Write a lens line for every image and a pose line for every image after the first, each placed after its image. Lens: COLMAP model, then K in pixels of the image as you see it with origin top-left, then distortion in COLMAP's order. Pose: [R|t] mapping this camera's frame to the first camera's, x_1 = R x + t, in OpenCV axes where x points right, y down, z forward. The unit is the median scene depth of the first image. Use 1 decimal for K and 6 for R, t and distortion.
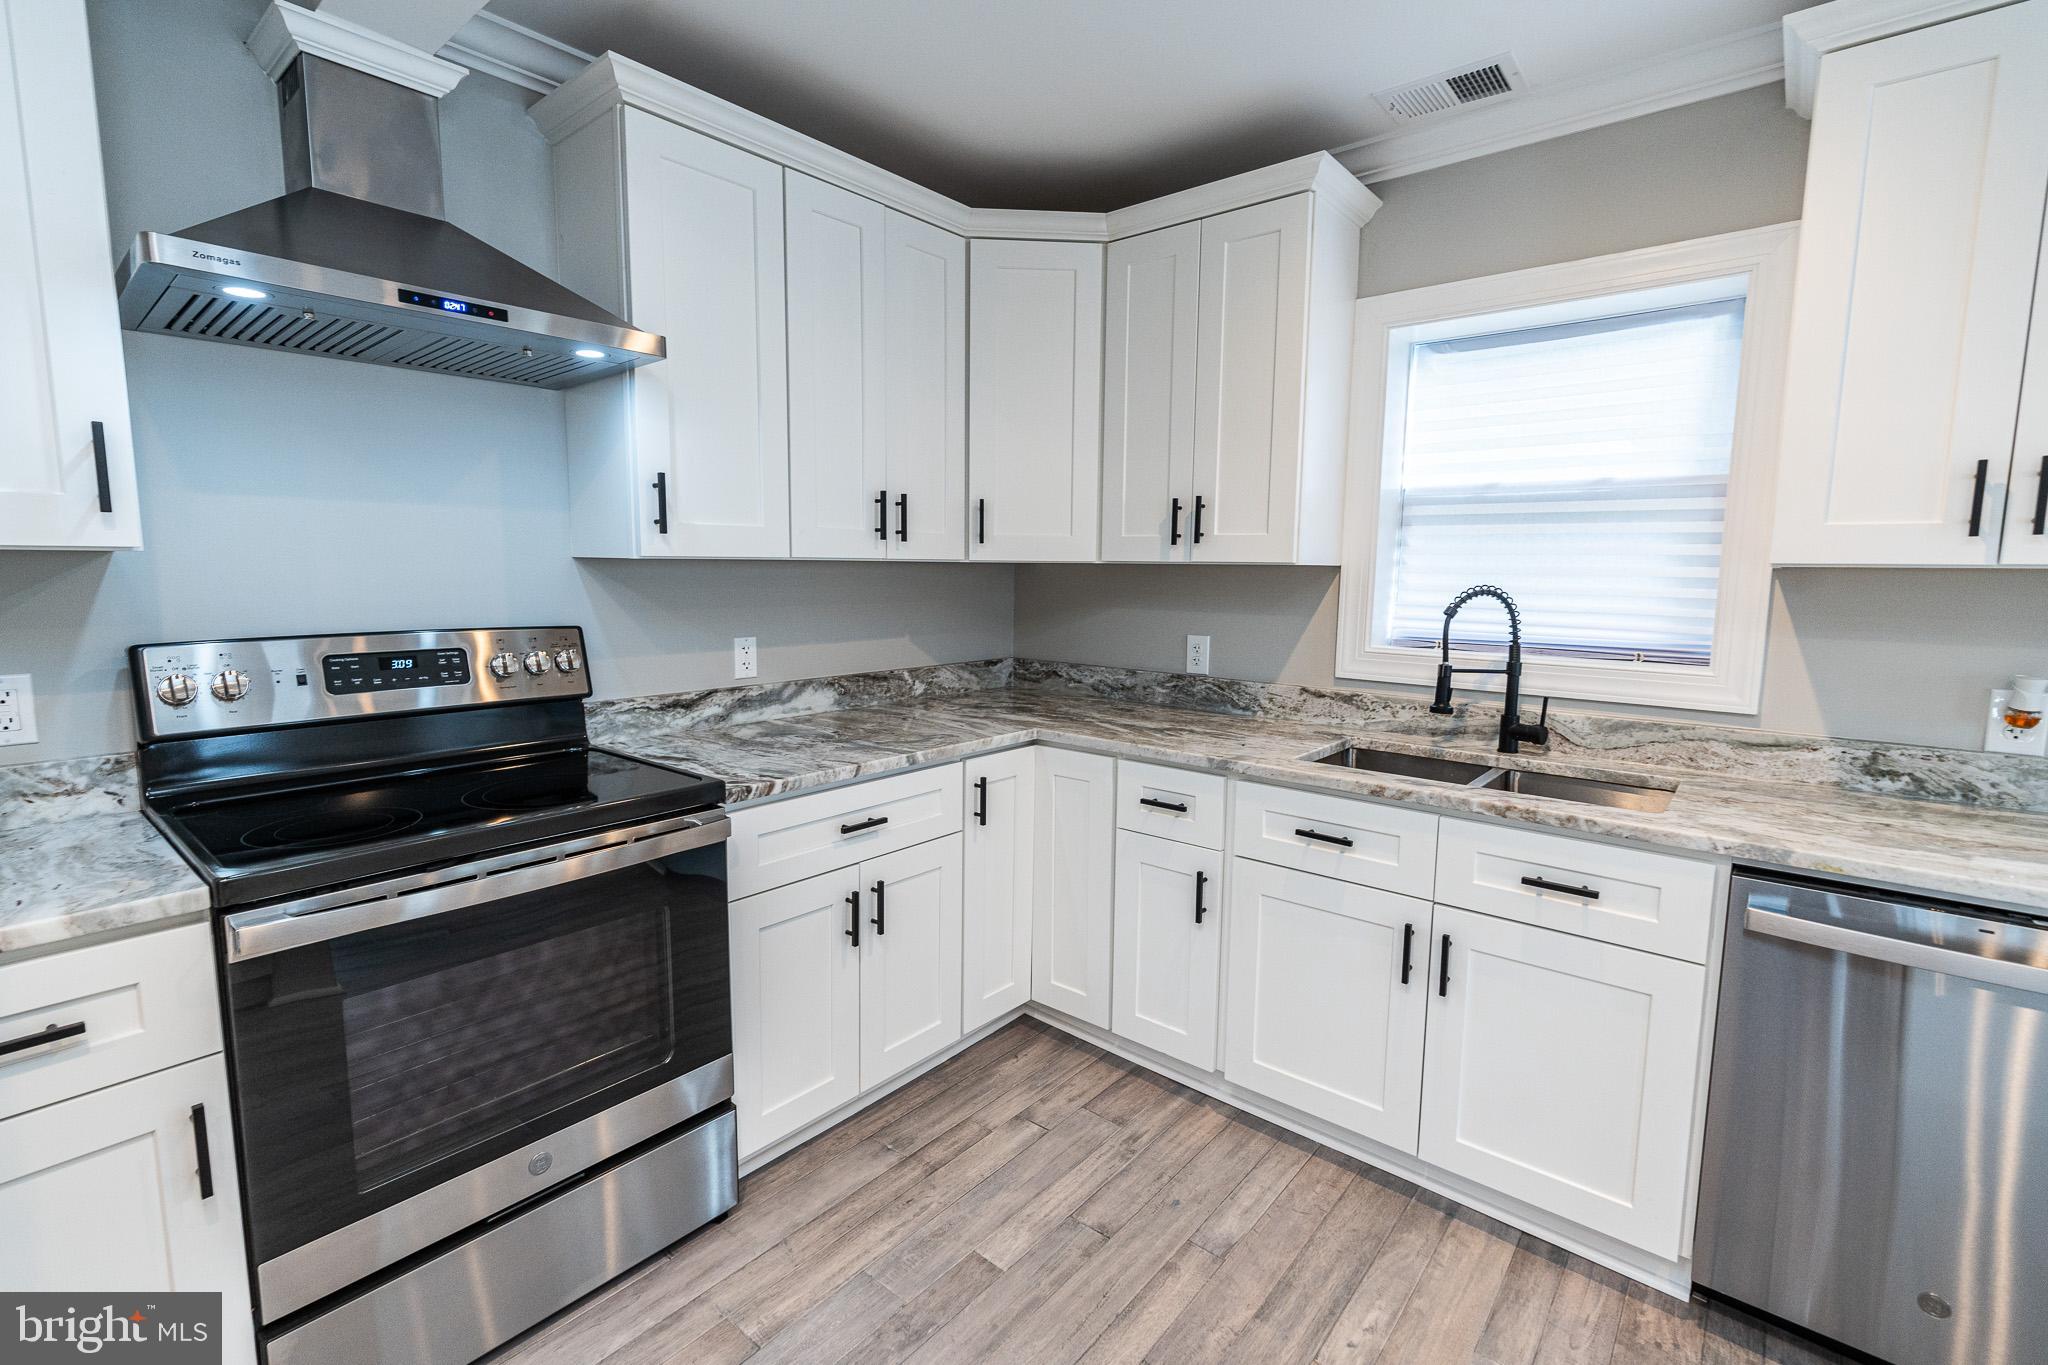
lens RADIAL K [[914.1, 0, 1027.7], [0, 914.1, 671.8], [0, 0, 1]] dist [-0.009707, 0.004295]
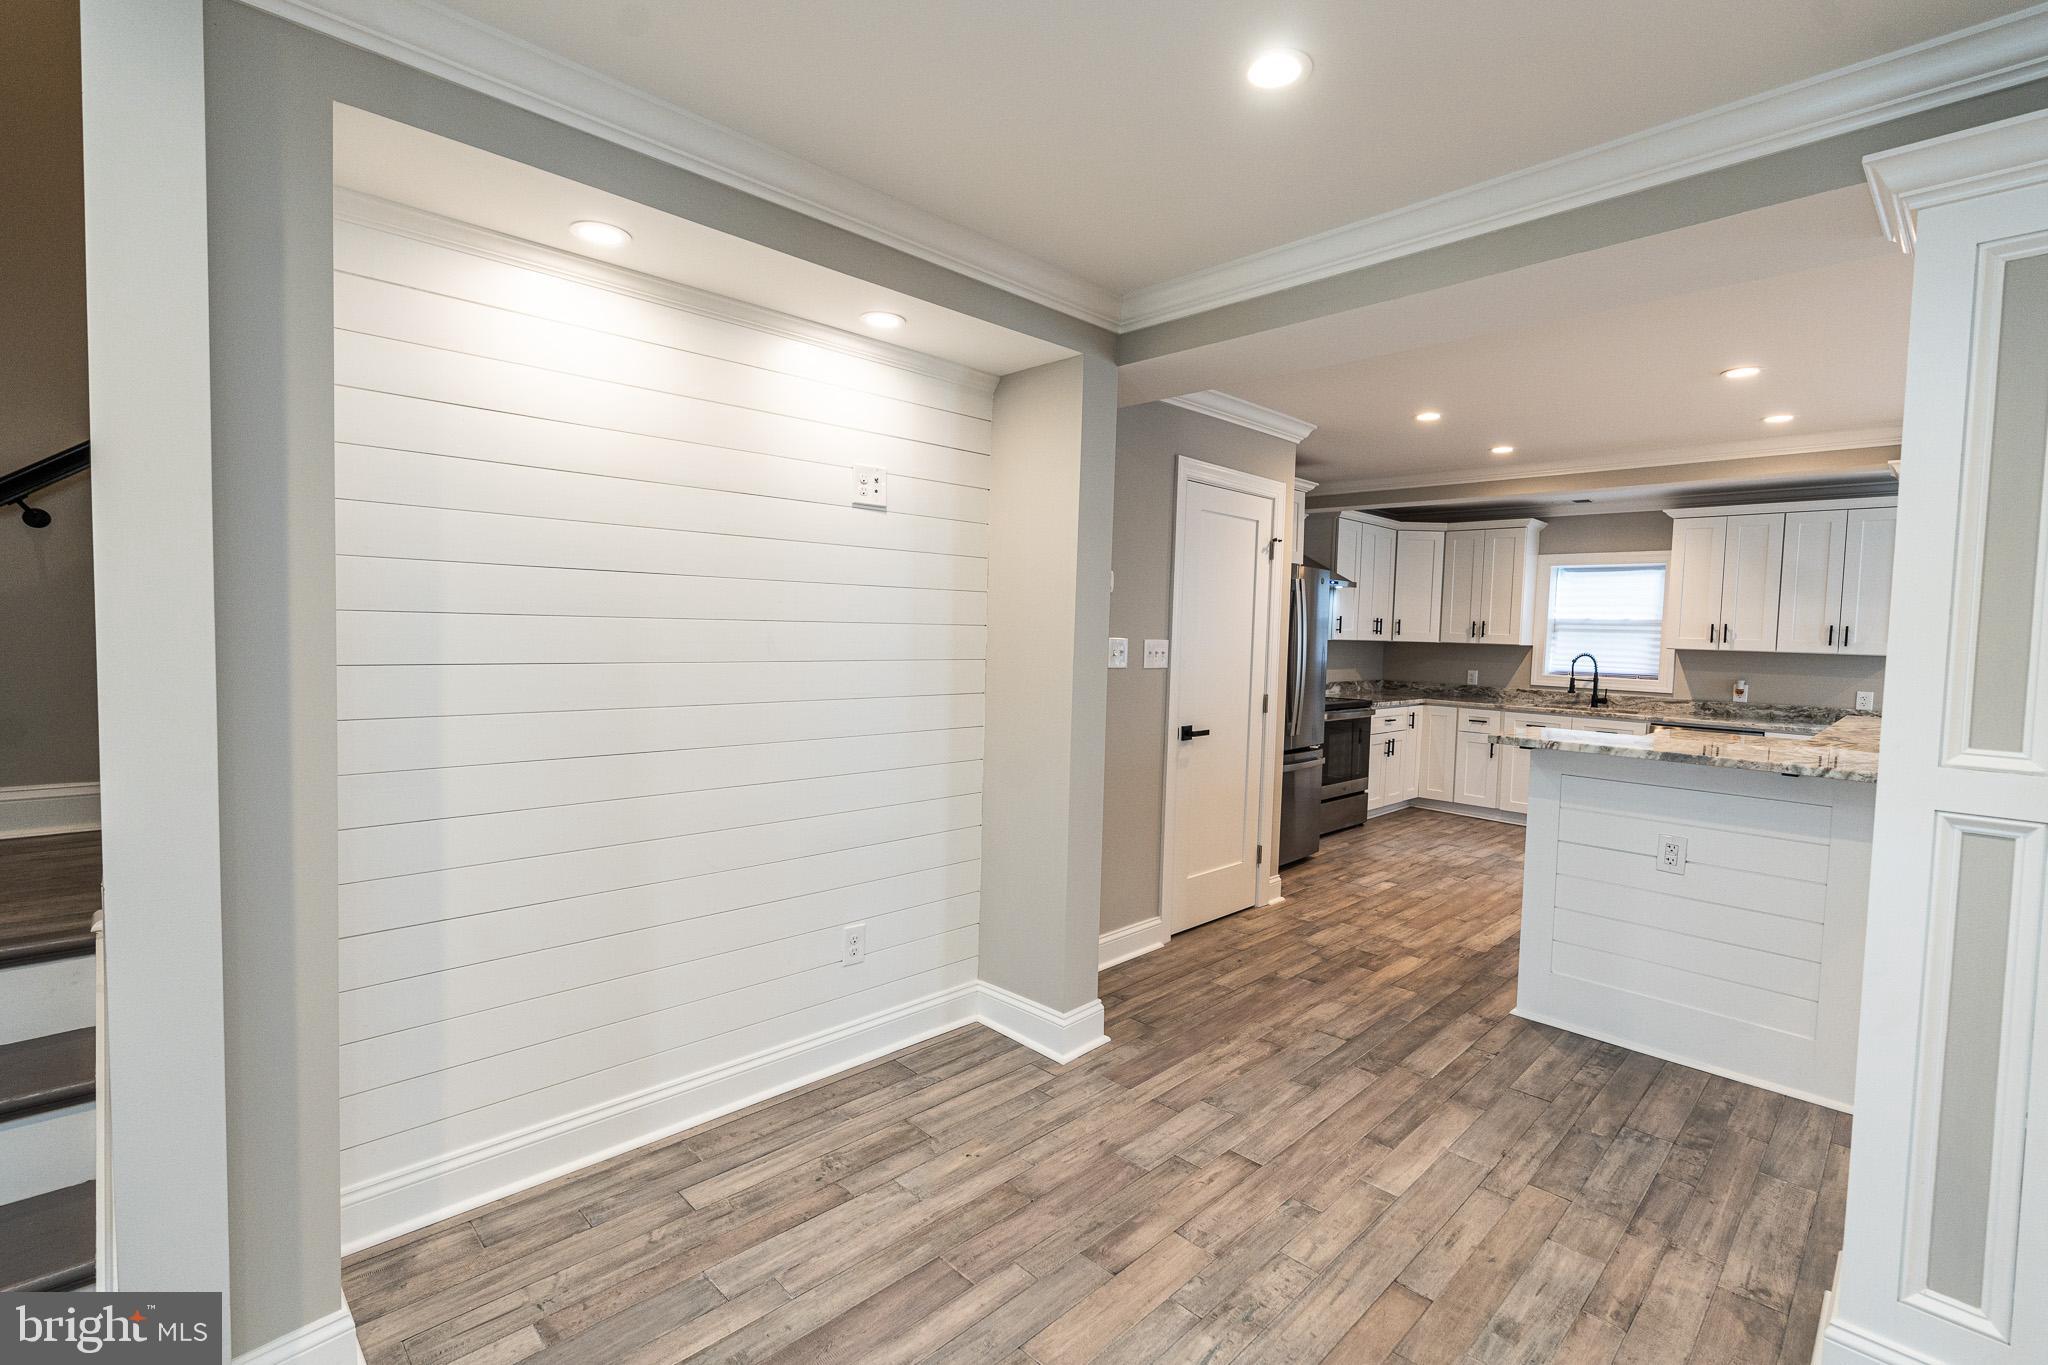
lens RADIAL K [[914.1, 0, 1027.7], [0, 914.1, 671.8], [0, 0, 1]] dist [-0.009707, 0.004295]
pose [[0.995278, 0.022921, -0.094315, -1.094653], [-0.029540, 0.997152, -0.069395, 0.240106], [0.092456, 0.071854, 0.993121, -2.252025]]
